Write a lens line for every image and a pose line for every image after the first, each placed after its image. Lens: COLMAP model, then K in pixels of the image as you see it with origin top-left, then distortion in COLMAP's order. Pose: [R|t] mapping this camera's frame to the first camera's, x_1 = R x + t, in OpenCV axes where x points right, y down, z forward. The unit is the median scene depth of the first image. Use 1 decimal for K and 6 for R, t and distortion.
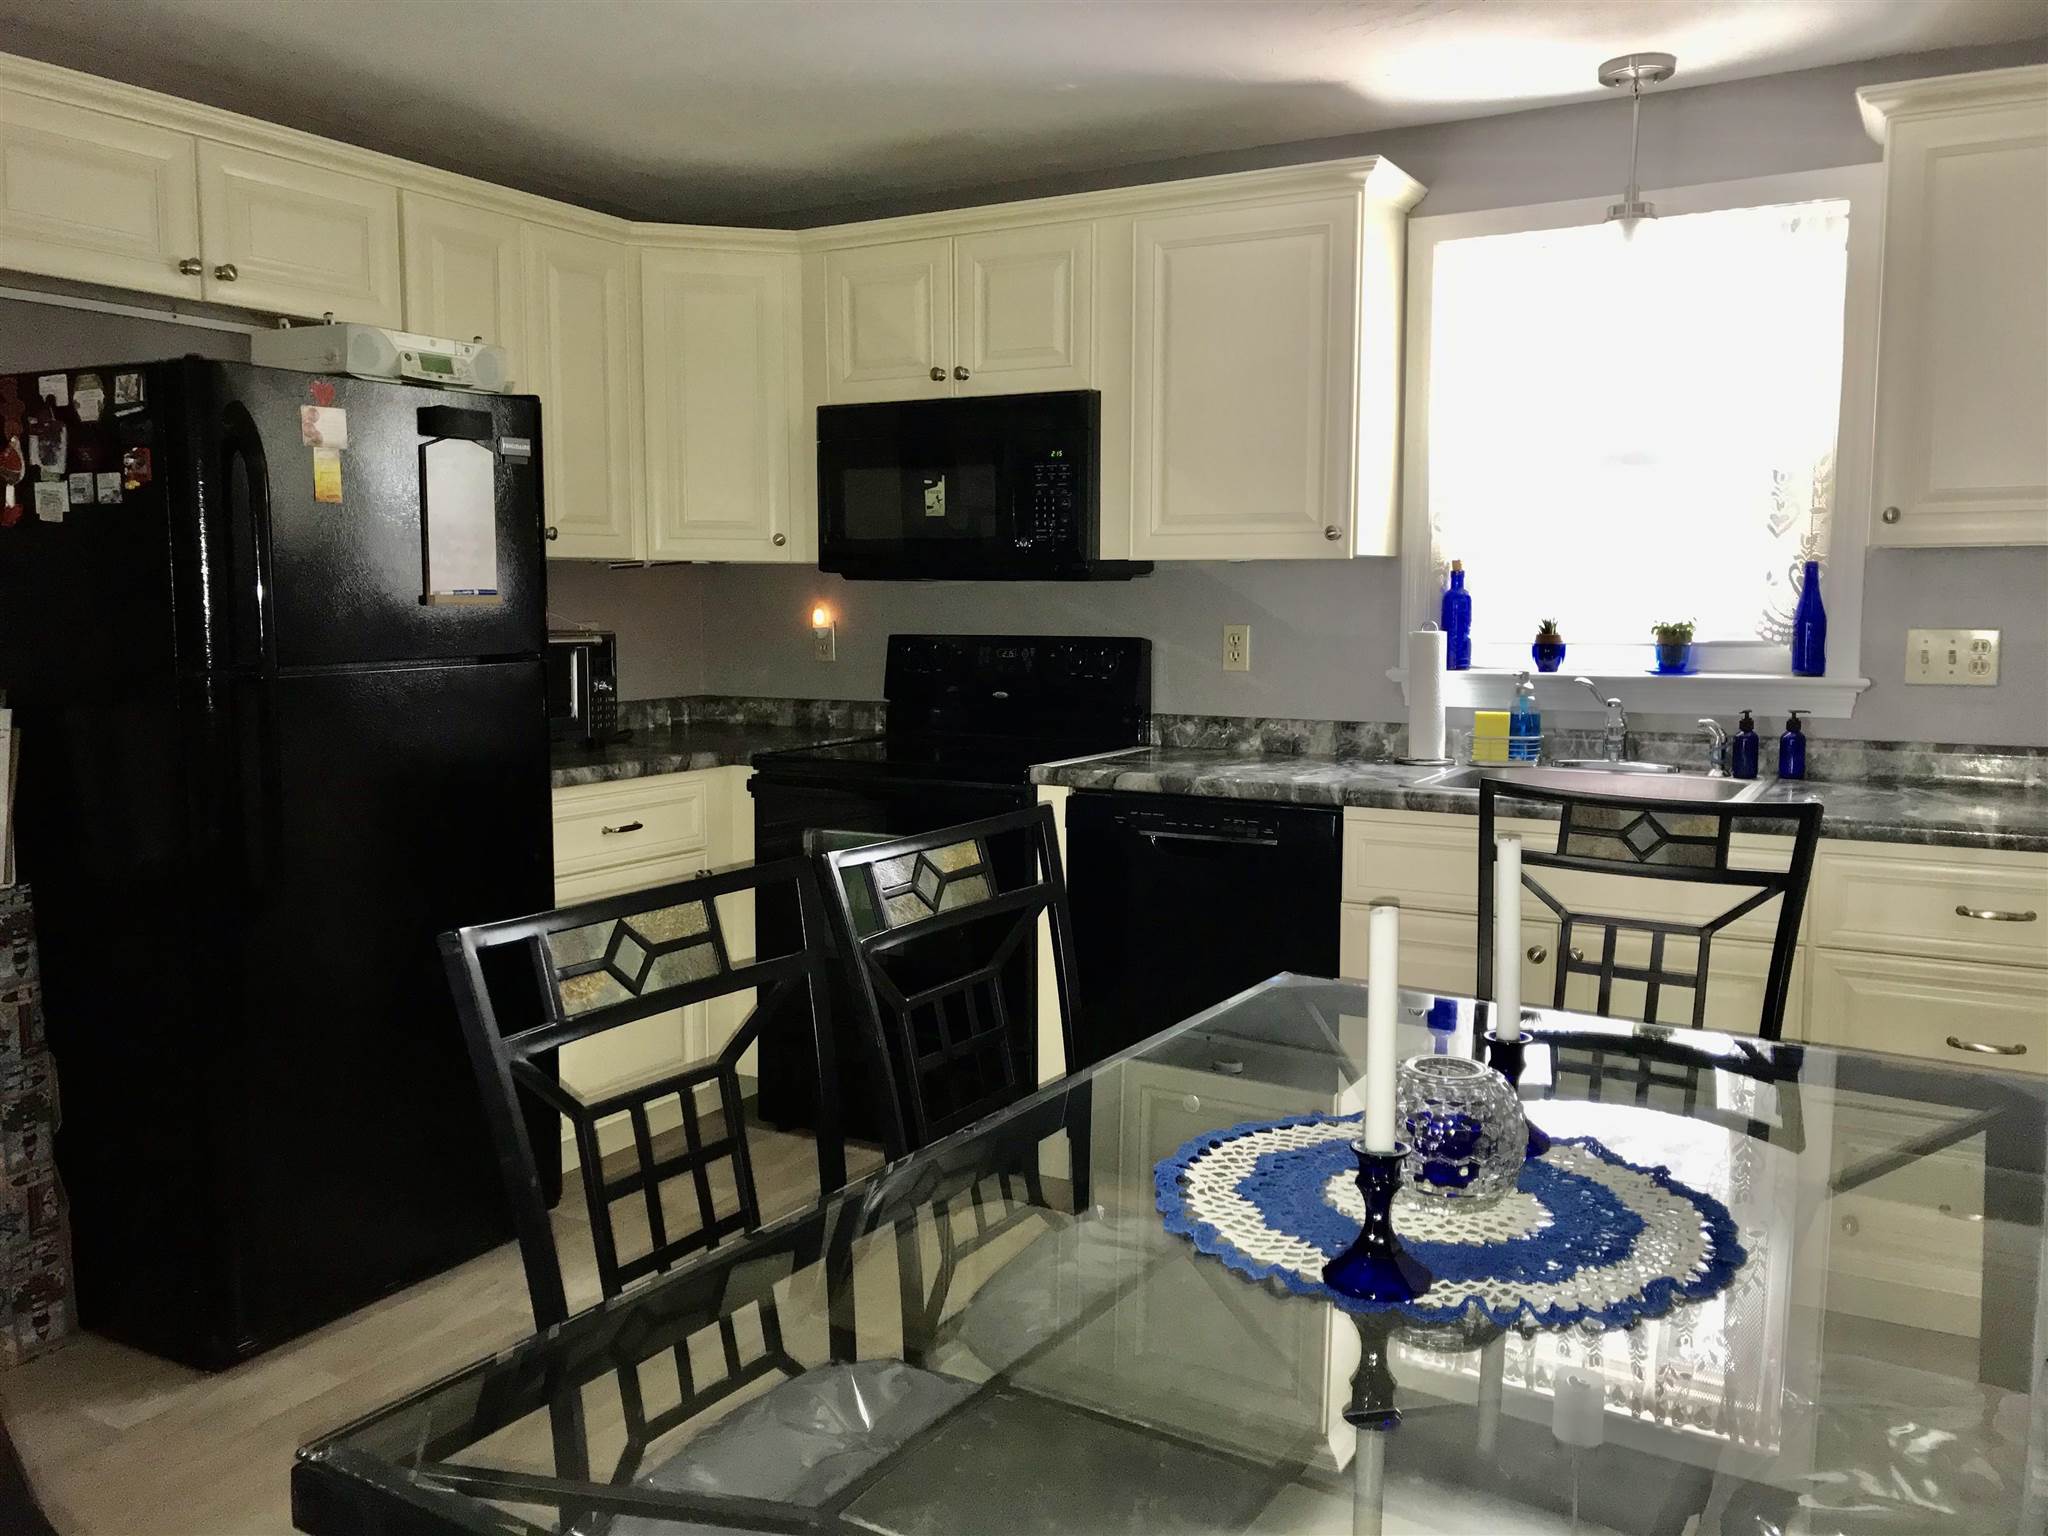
lens RADIAL K [[1678.2, 0, 1032.8], [0, 1678.2, 771.3], [0, 0, 1]] dist [0.030339, -0.025212]
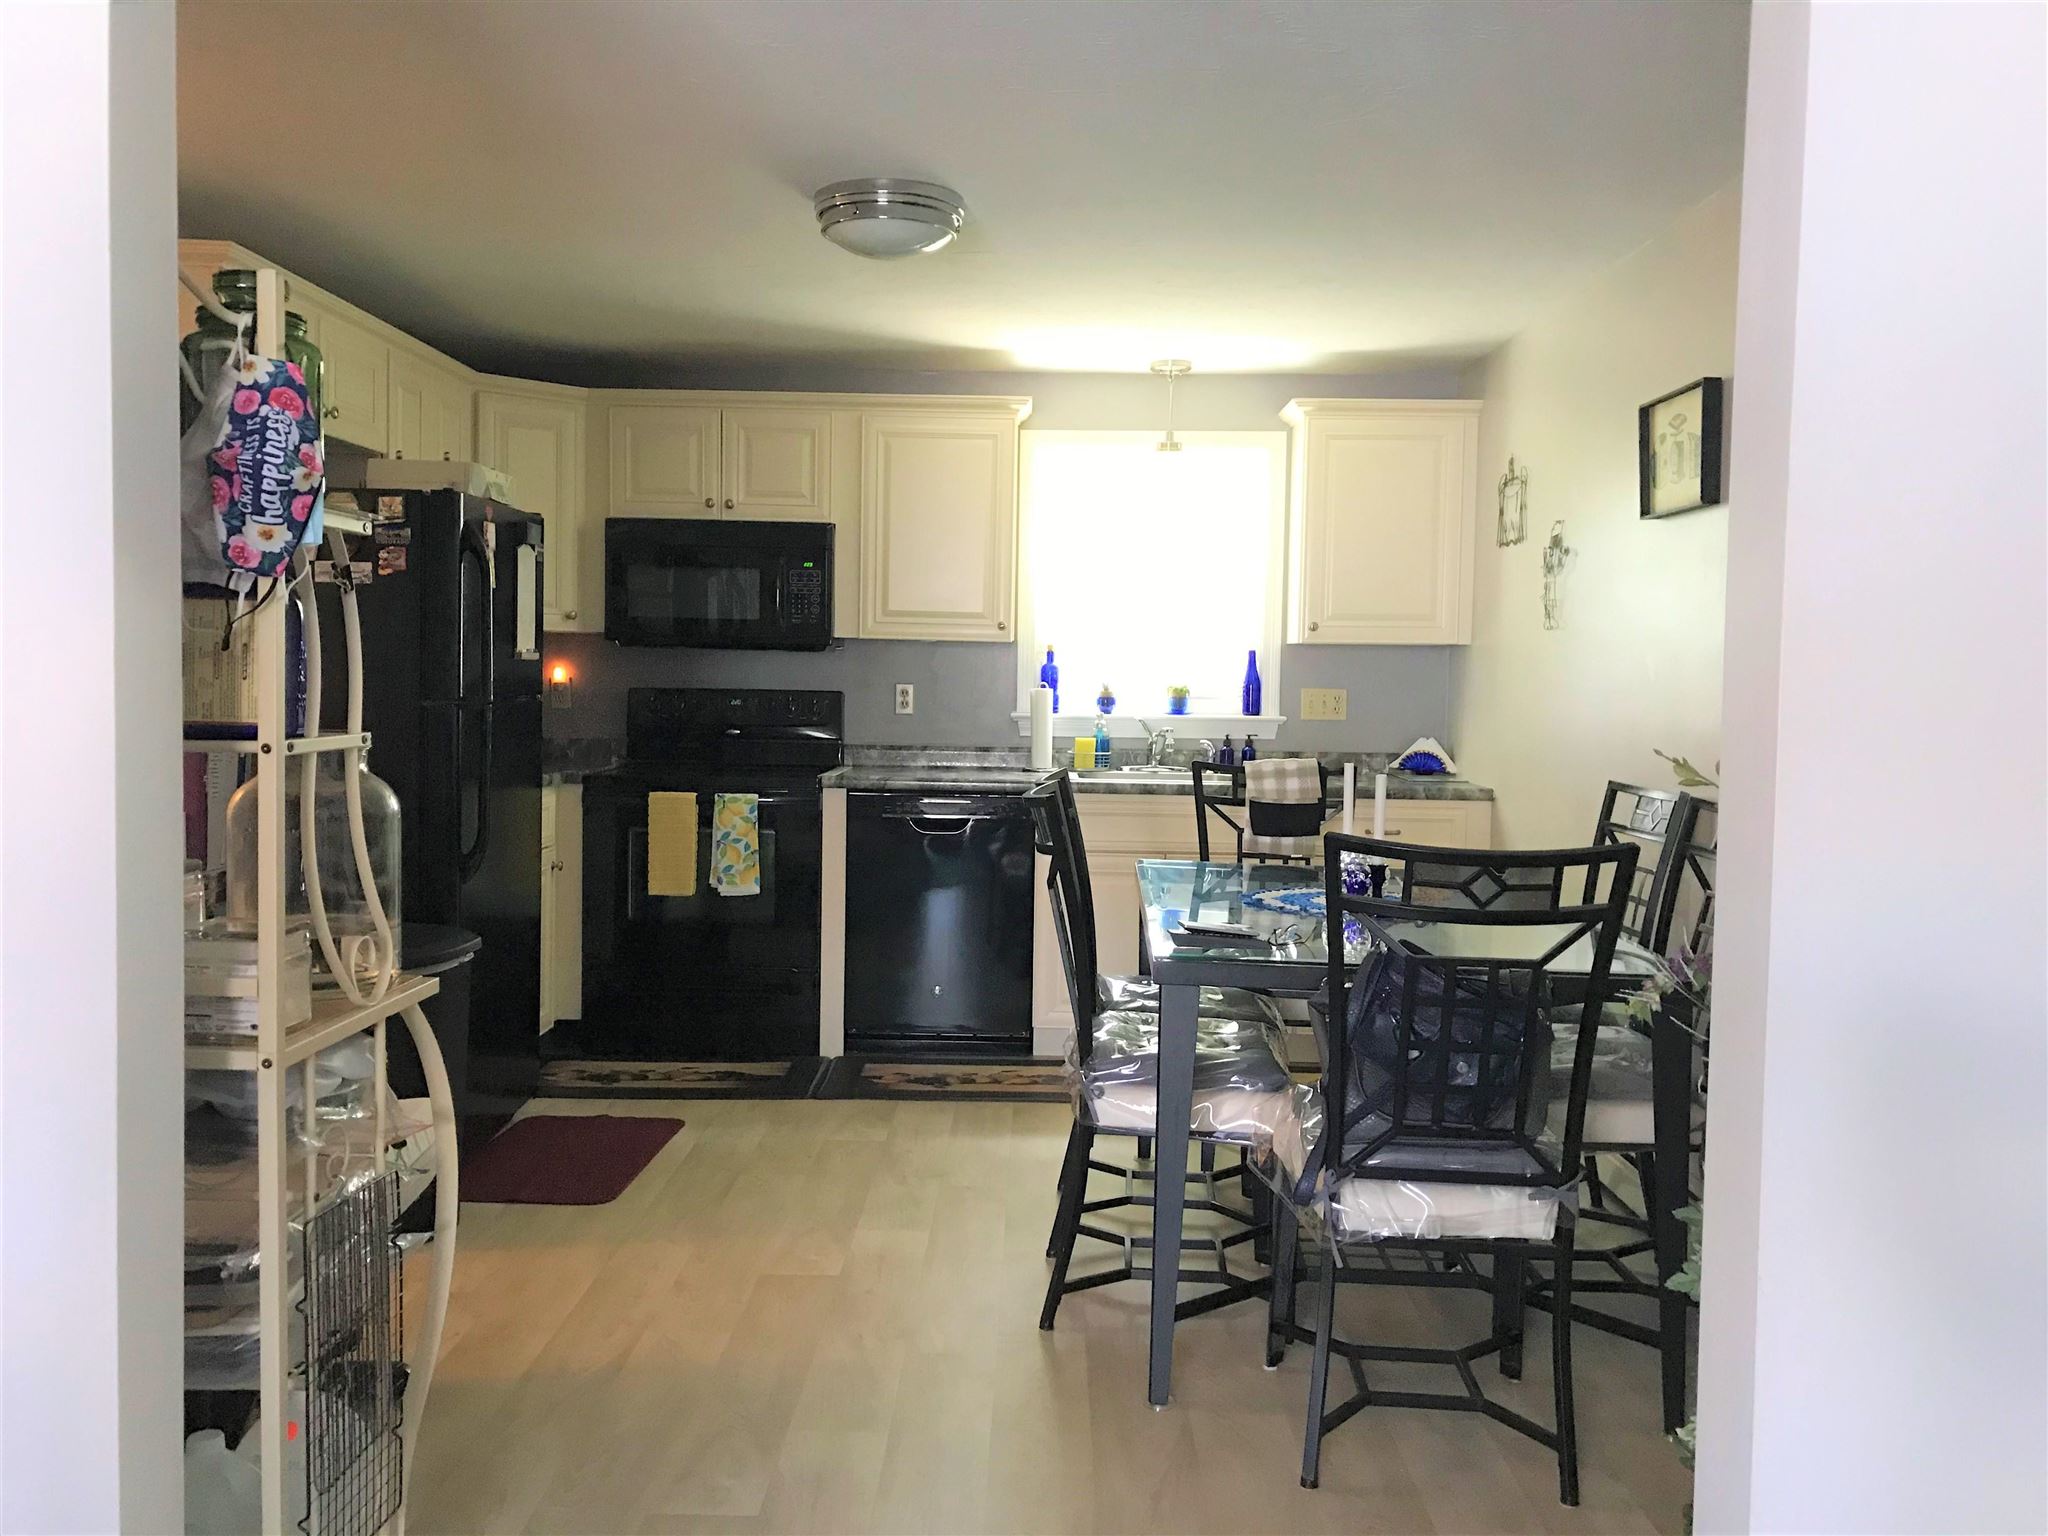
lens RADIAL K [[1678.2, 0, 1019.2], [0, 1678.2, 763.4], [0, 0, 1]] dist [0.030339, -0.025212]
pose [[0.880802, -0.009119, 0.473396, -0.525425], [0.033371, 0.998524, -0.042854, 0.053683], [-0.472307, 0.053543, 0.879807, -0.371728]]
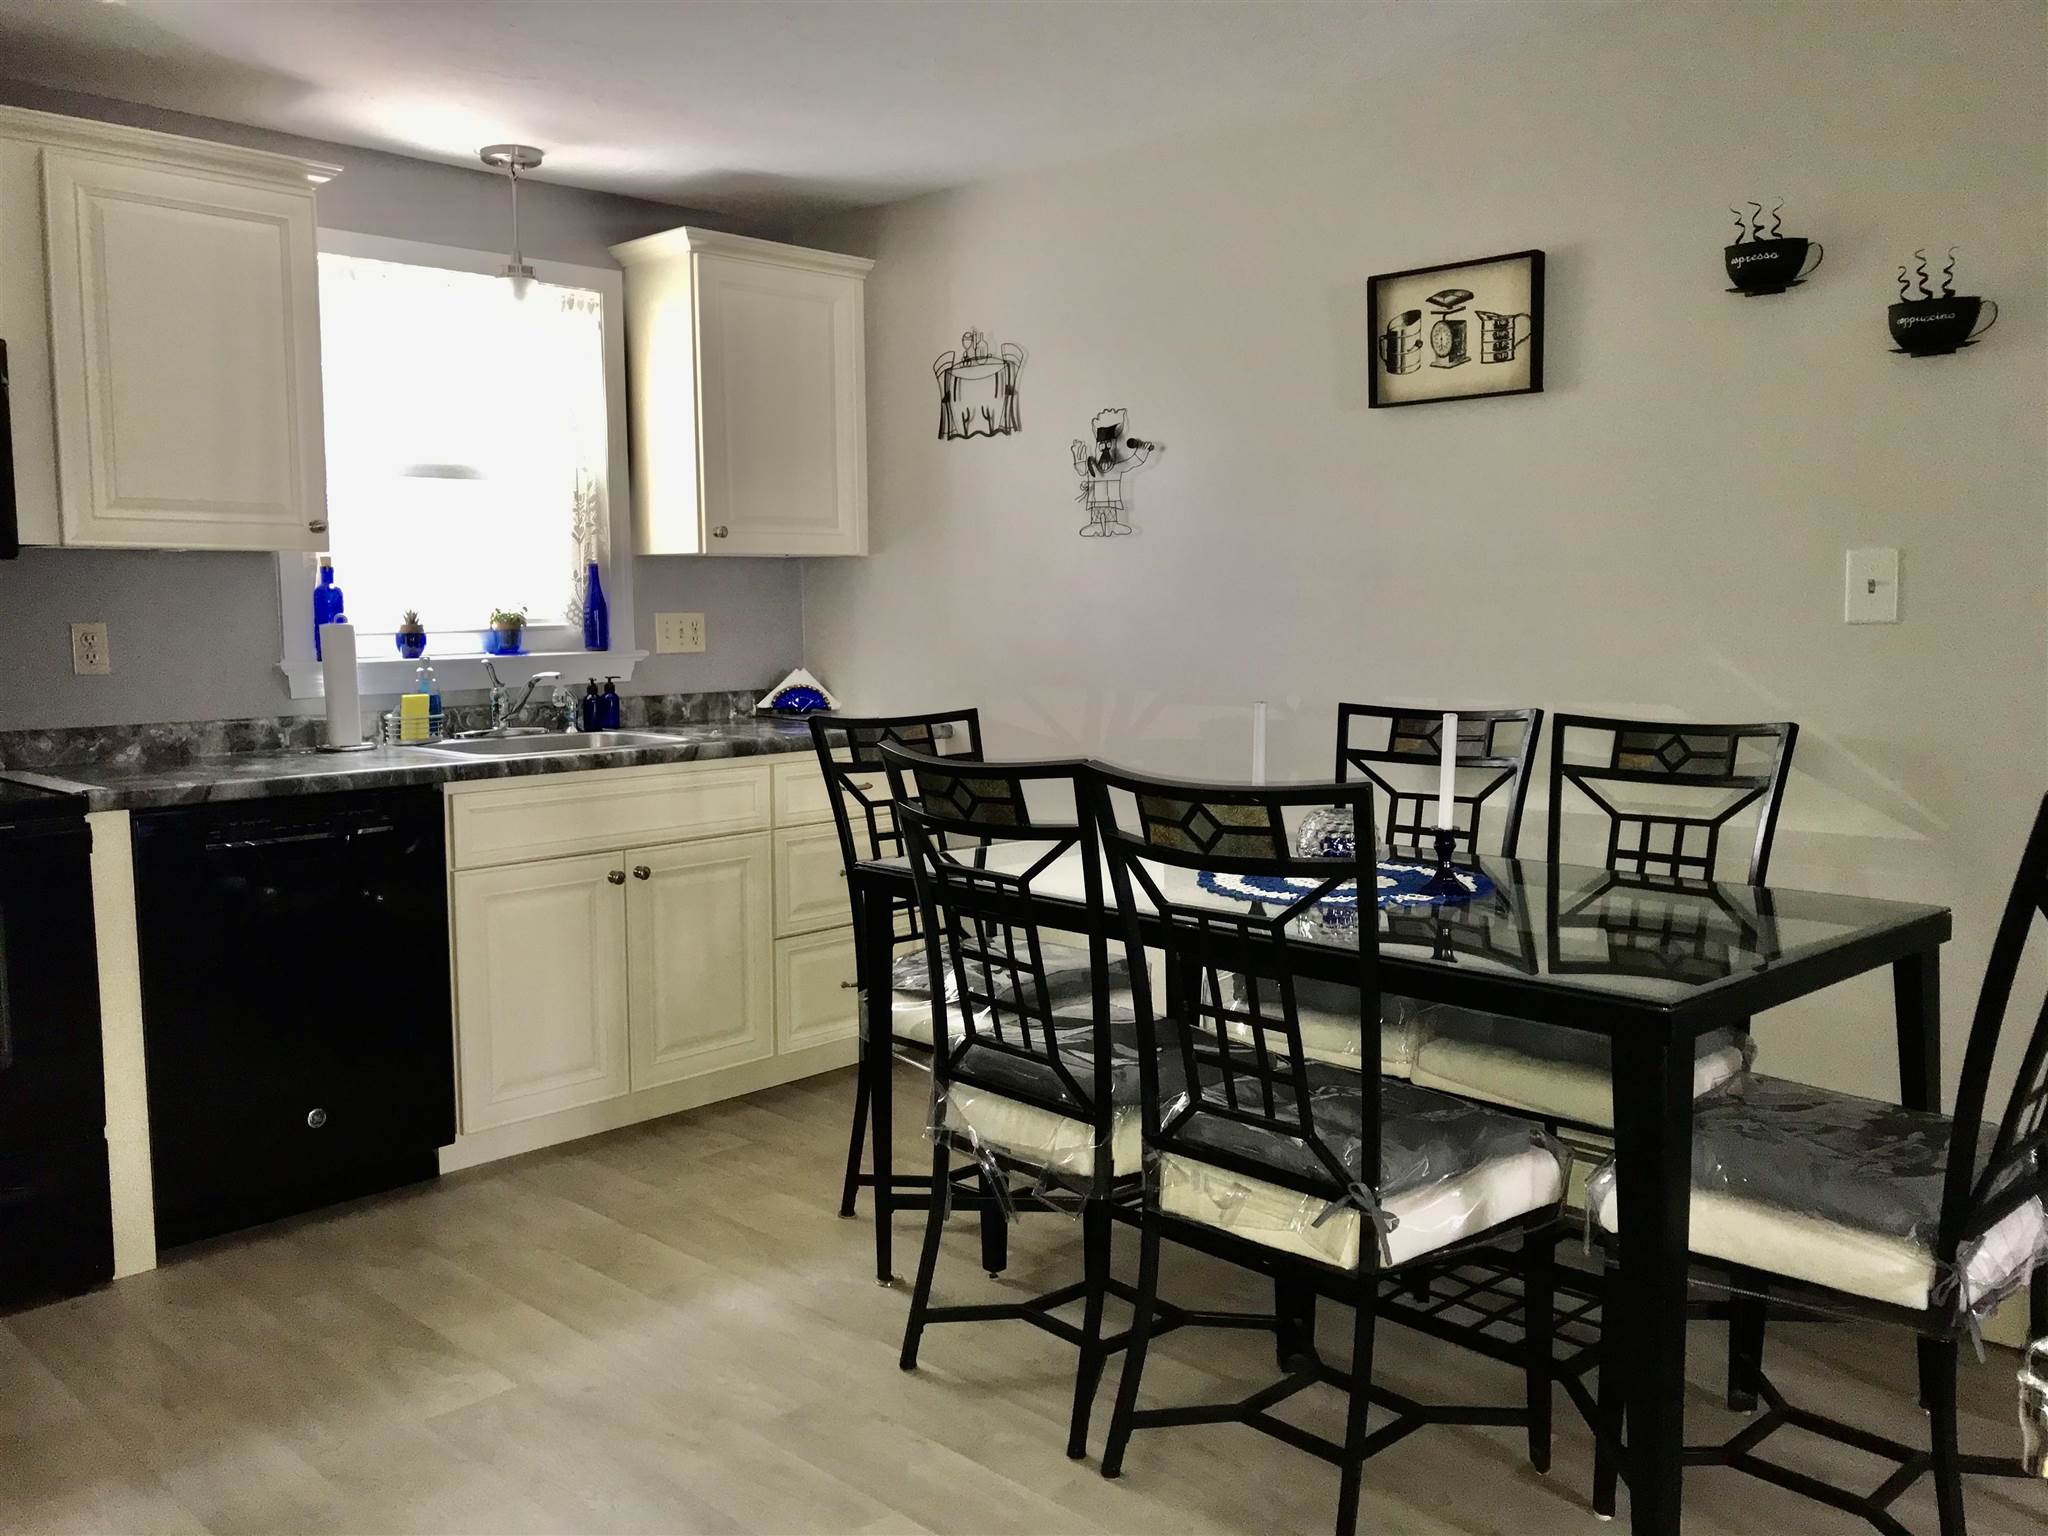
lens RADIAL K [[1678.2, 0, 1014.8], [0, 1678.2, 766.8], [0, 0, 1]] dist [0.030339, -0.025212]
pose [[0.281111, -0.098246, 0.954633, -0.647973], [0.111564, 0.991347, 0.069172, -0.020631], [-0.953168, 0.087058, 0.289639, 0.300373]]
